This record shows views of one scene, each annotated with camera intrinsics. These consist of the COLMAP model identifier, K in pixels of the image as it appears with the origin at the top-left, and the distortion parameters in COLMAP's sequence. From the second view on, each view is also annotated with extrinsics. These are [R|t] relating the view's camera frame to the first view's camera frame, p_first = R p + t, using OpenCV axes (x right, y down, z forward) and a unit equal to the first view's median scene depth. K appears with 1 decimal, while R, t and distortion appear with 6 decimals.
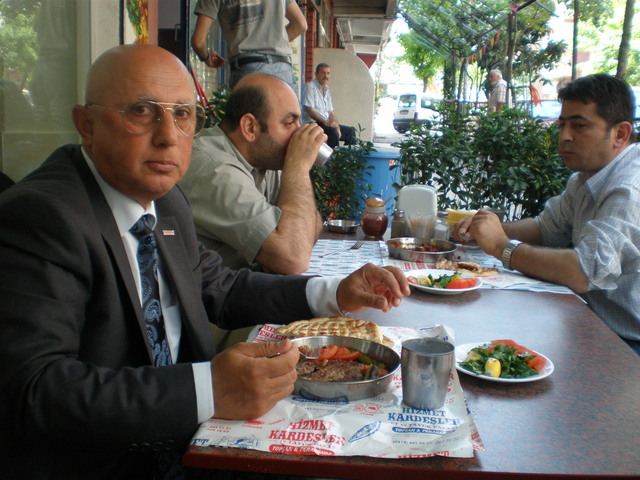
lens RADIAL K [[689.3, 0, 320.0], [0, 689.3, 240.0], [0, 0, 1]] dist [-0.062896, -0.210293]
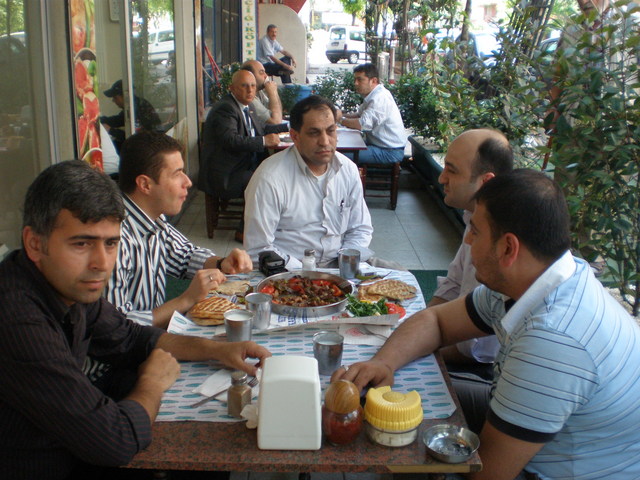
lens RADIAL K [[689.3, 0, 320.0], [0, 689.3, 240.0], [0, 0, 1]] dist [-0.062896, -0.210293]
pose [[0.995644, -0.050336, 0.078485, -0.006138], [0.042071, 0.993727, 0.103620, 0.015121], [-0.083209, -0.099867, 0.991515, -0.143986]]
